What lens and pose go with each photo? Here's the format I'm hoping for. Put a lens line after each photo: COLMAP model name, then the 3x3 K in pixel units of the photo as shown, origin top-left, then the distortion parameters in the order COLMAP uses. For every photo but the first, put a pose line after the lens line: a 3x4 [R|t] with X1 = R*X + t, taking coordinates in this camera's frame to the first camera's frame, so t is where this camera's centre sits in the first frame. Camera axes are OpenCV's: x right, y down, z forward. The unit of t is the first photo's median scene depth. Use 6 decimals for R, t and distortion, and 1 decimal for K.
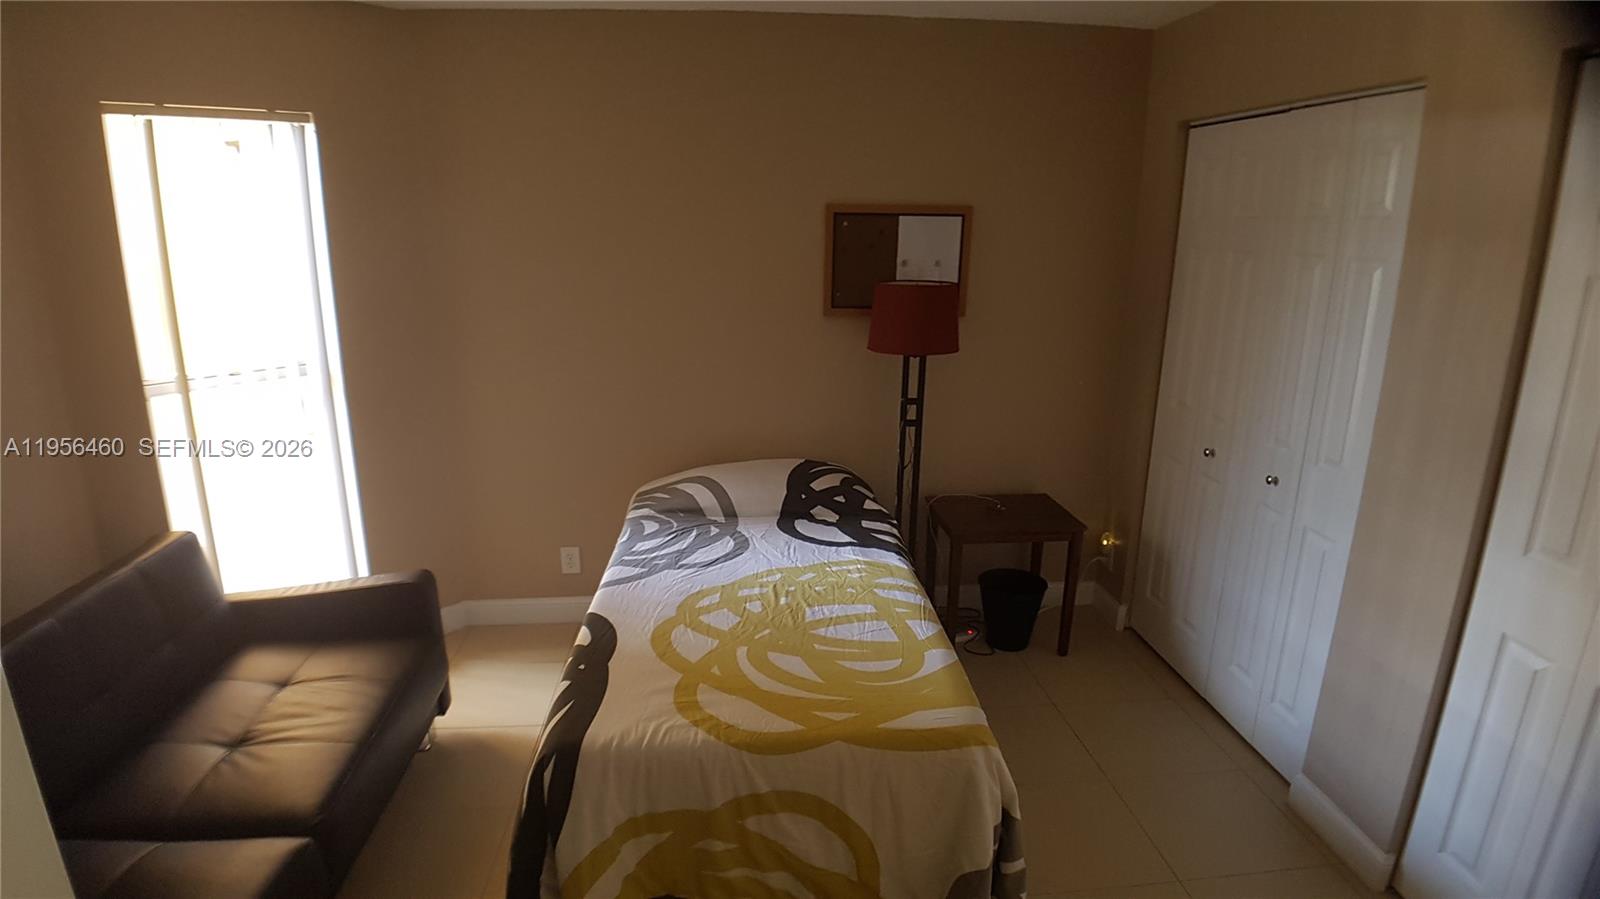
lens RADIAL K [[871.5, 0, 795.1], [0, 871.5, 474.5], [0, 0, 1]] dist [-0.002151, -0.079692]
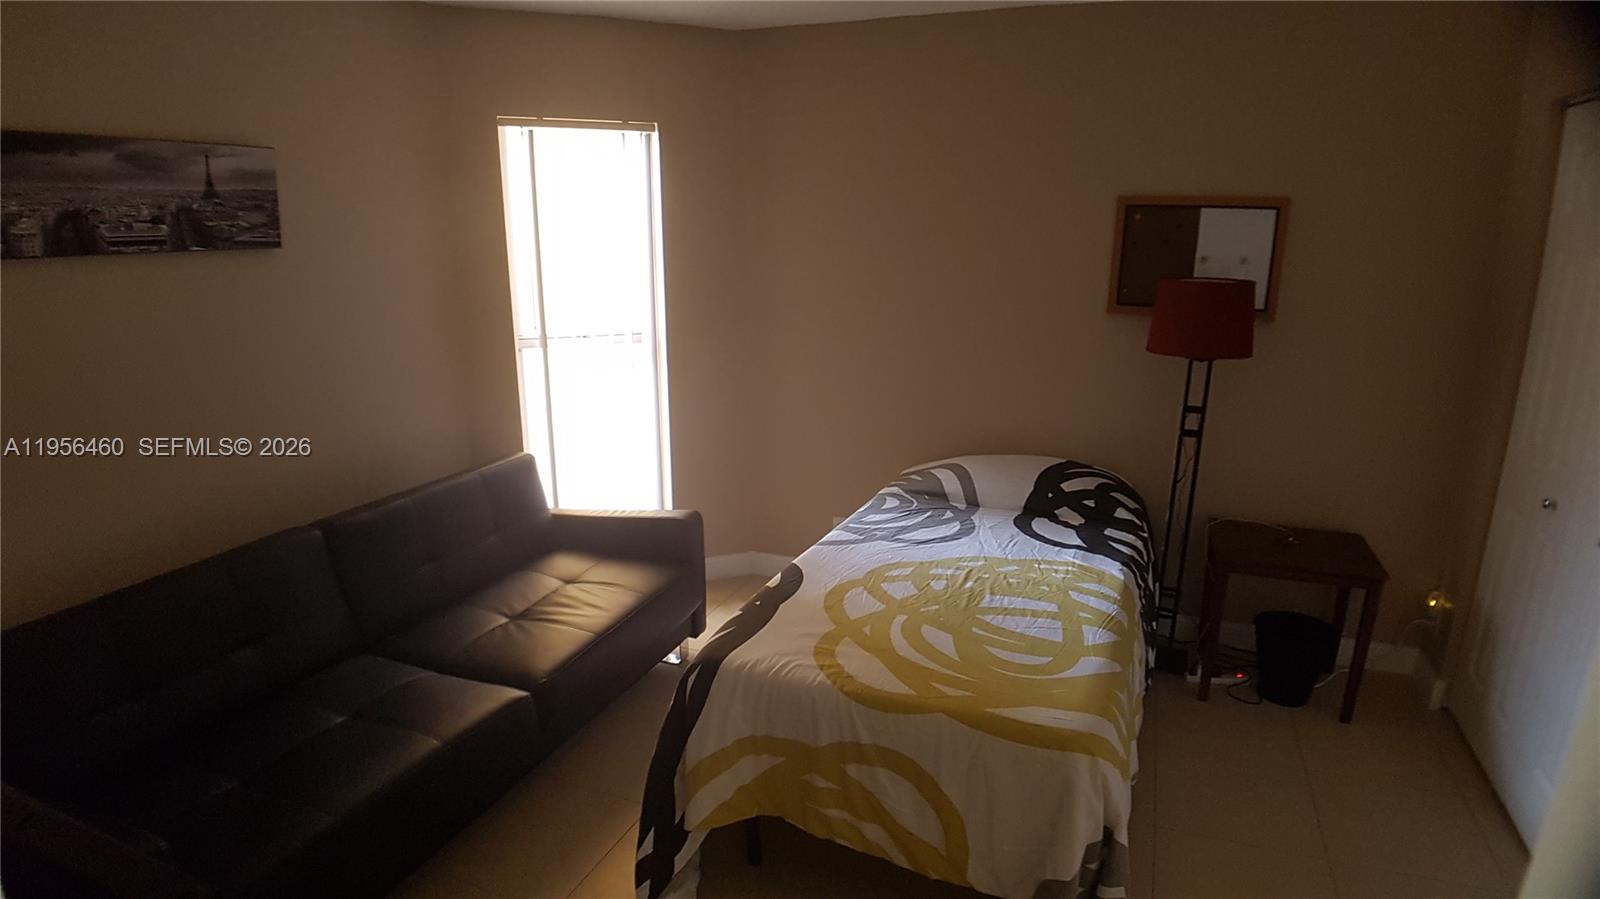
lens RADIAL K [[871.5, 0, 795.1], [0, 871.5, 474.5], [0, 0, 1]] dist [-0.002151, -0.079692]
pose [[0.887316, 0.119315, -0.445460, 0.218209], [-0.123311, 0.992164, 0.020123, 0.020620], [0.444370, 0.037075, 0.895076, 0.002135]]
